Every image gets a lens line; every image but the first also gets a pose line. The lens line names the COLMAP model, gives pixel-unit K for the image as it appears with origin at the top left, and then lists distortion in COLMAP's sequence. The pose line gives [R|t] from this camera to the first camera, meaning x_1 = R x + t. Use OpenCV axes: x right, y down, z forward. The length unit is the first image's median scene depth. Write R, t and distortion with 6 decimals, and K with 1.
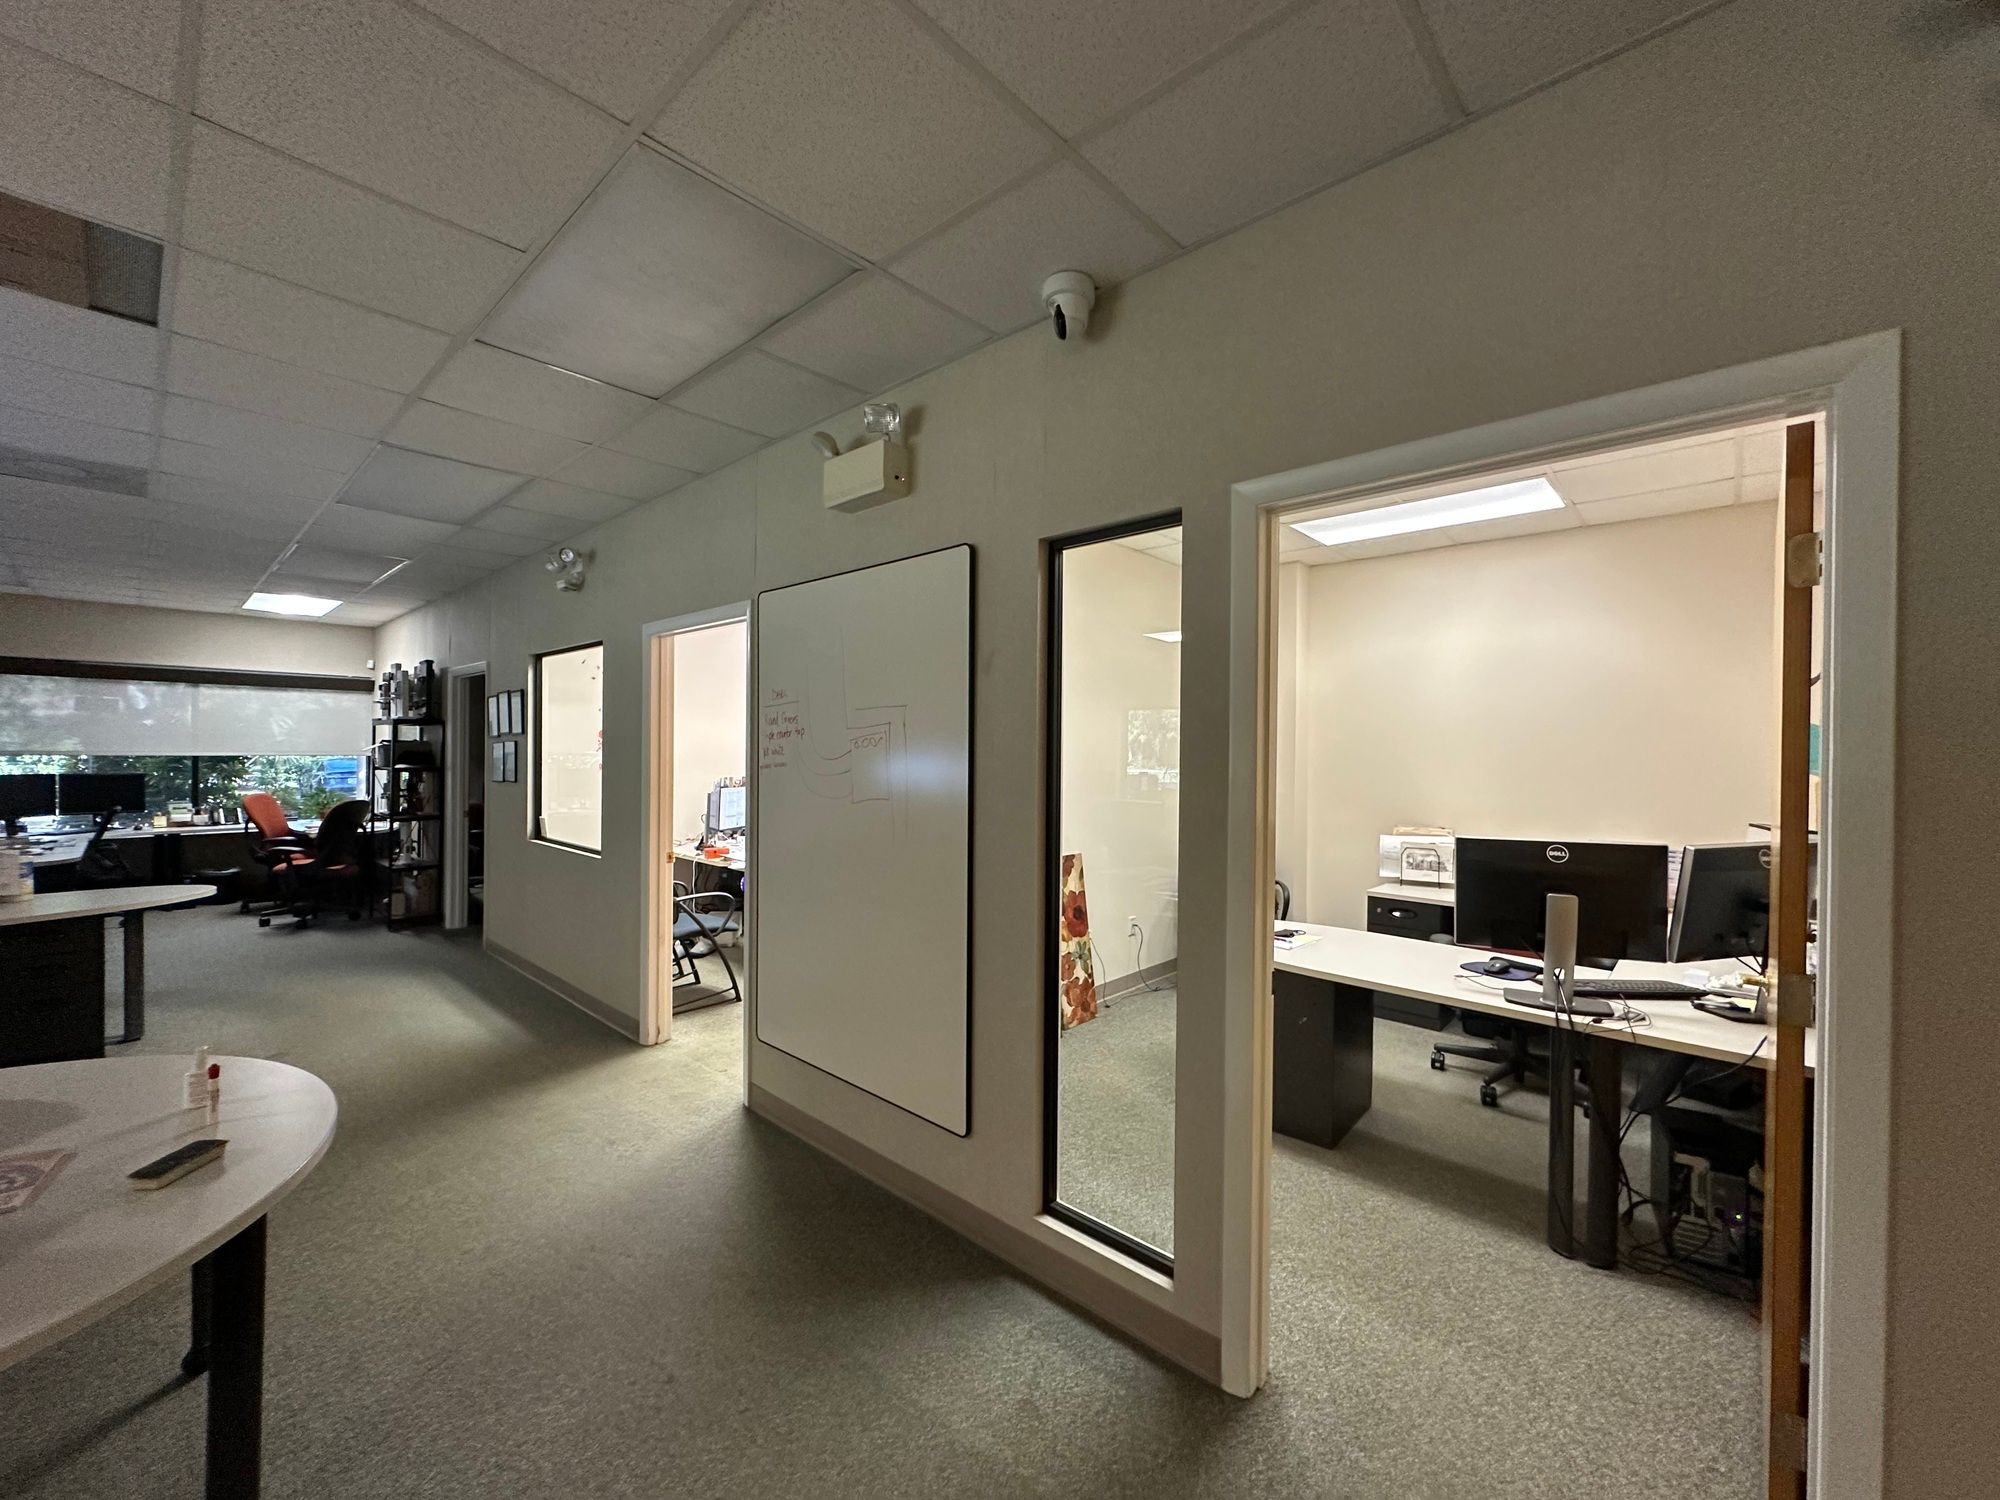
lens RADIAL K [[799.5, 0, 1000.0], [0, 799.5, 750.0], [0, 0, 1]] dist [-0.000278, 0.000263]
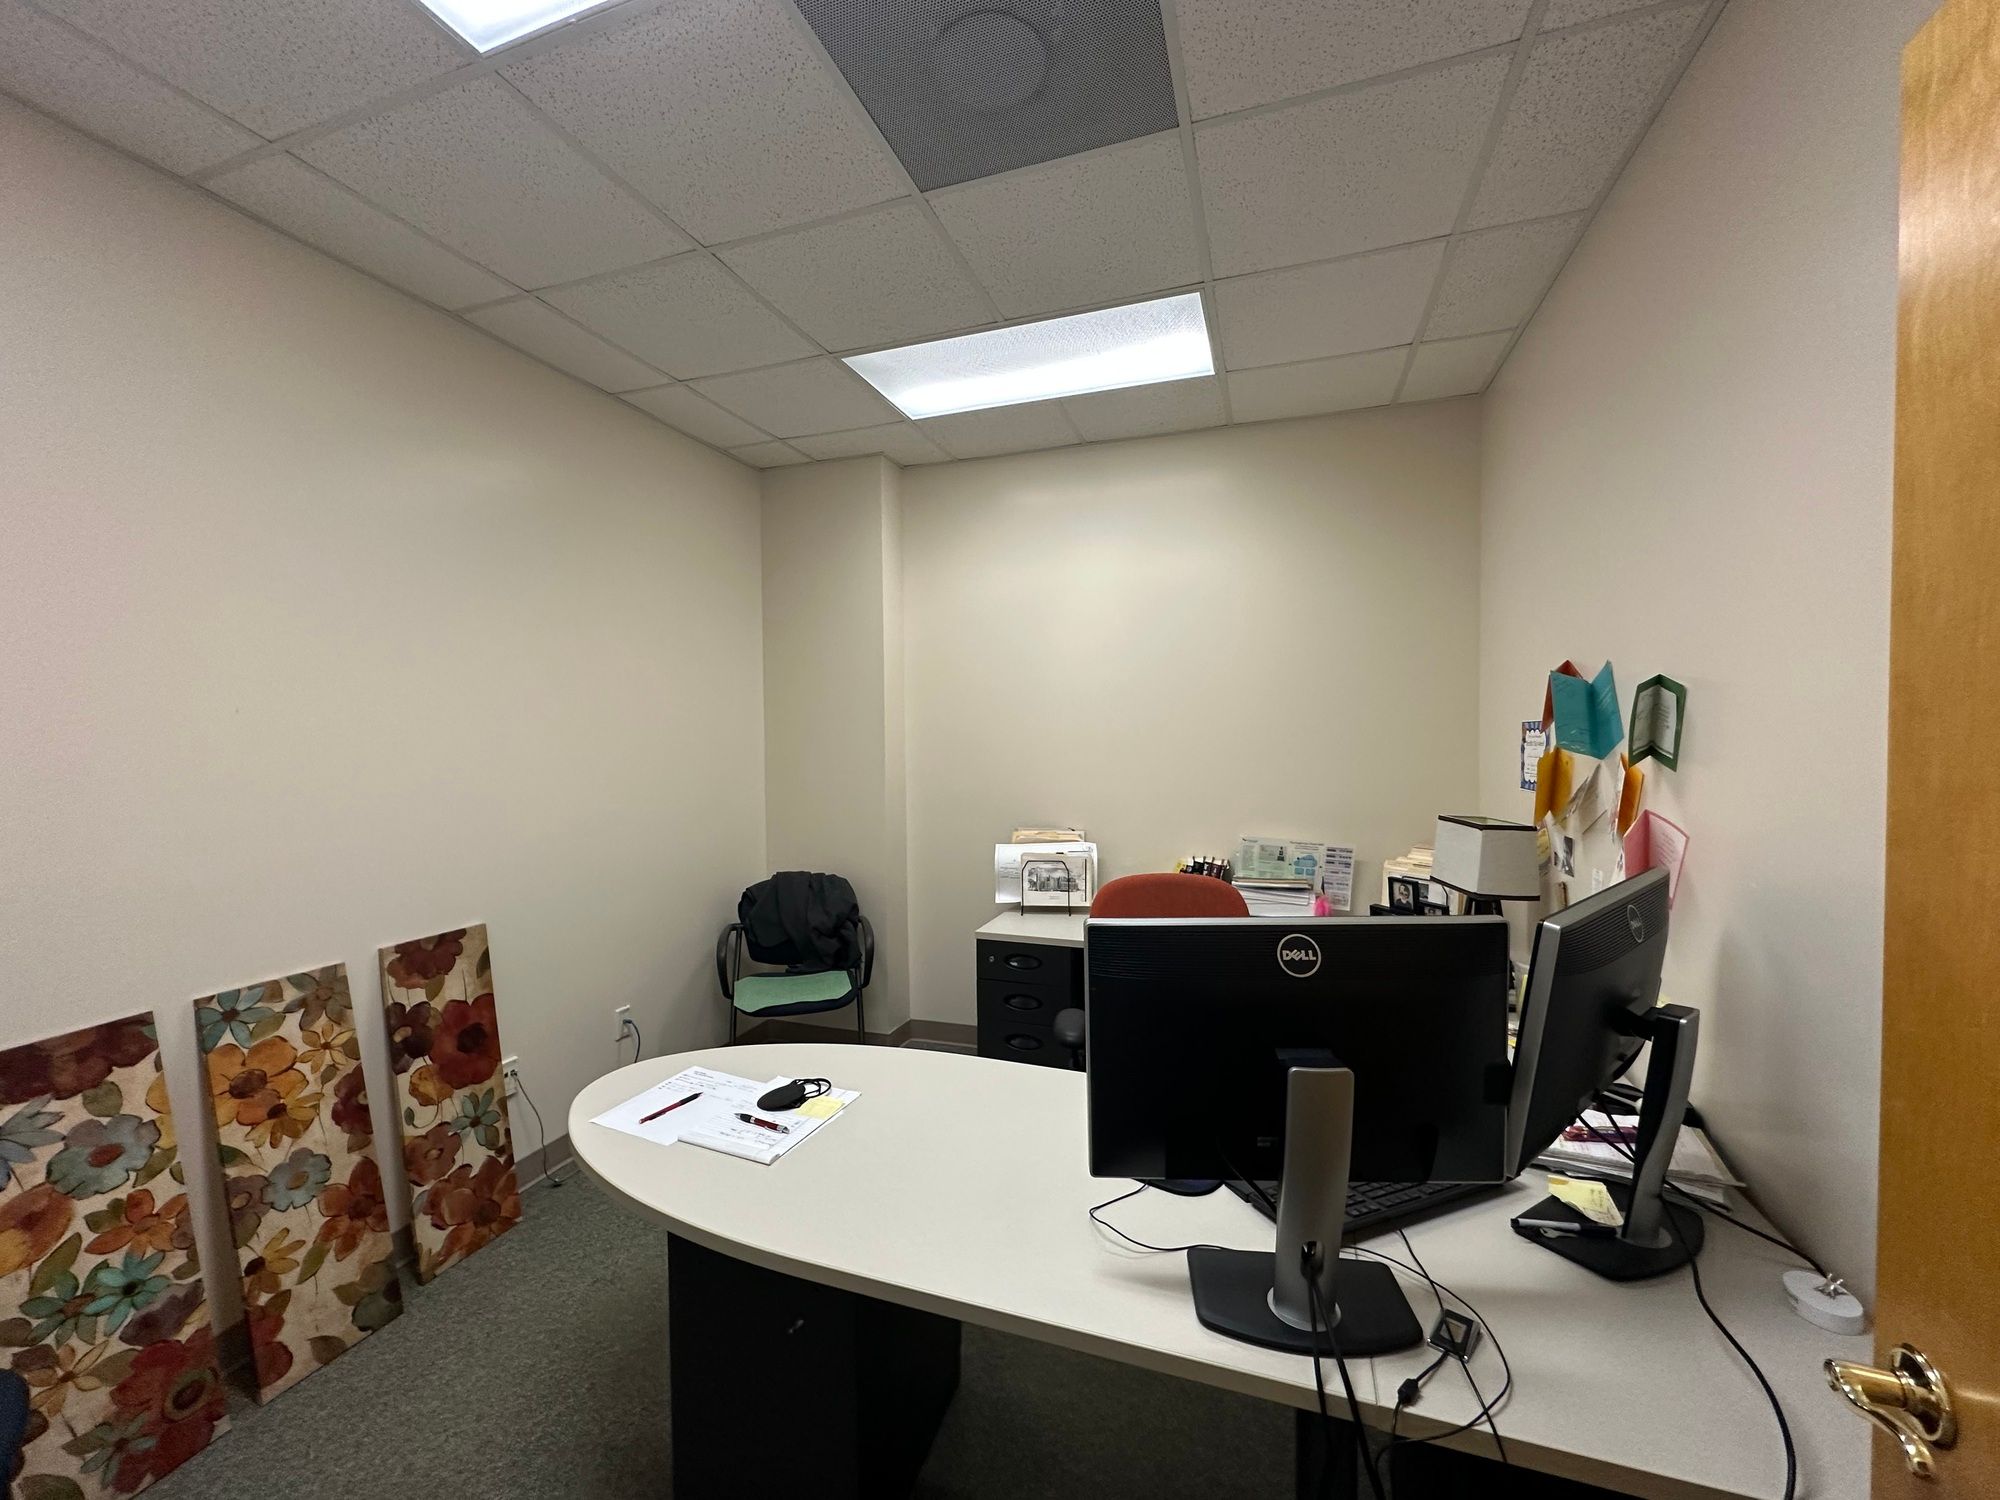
lens RADIAL K [[799.5, 0, 1000.0], [0, 799.5, 750.0], [0, 0, 1]] dist [-0.000278, 0.000263]
pose [[0.916912, -0.026325, 0.398219, 0.213785], [0.018210, 0.999543, 0.024148, 0.004651], [-0.398673, -0.014890, 0.916972, 0.374046]]
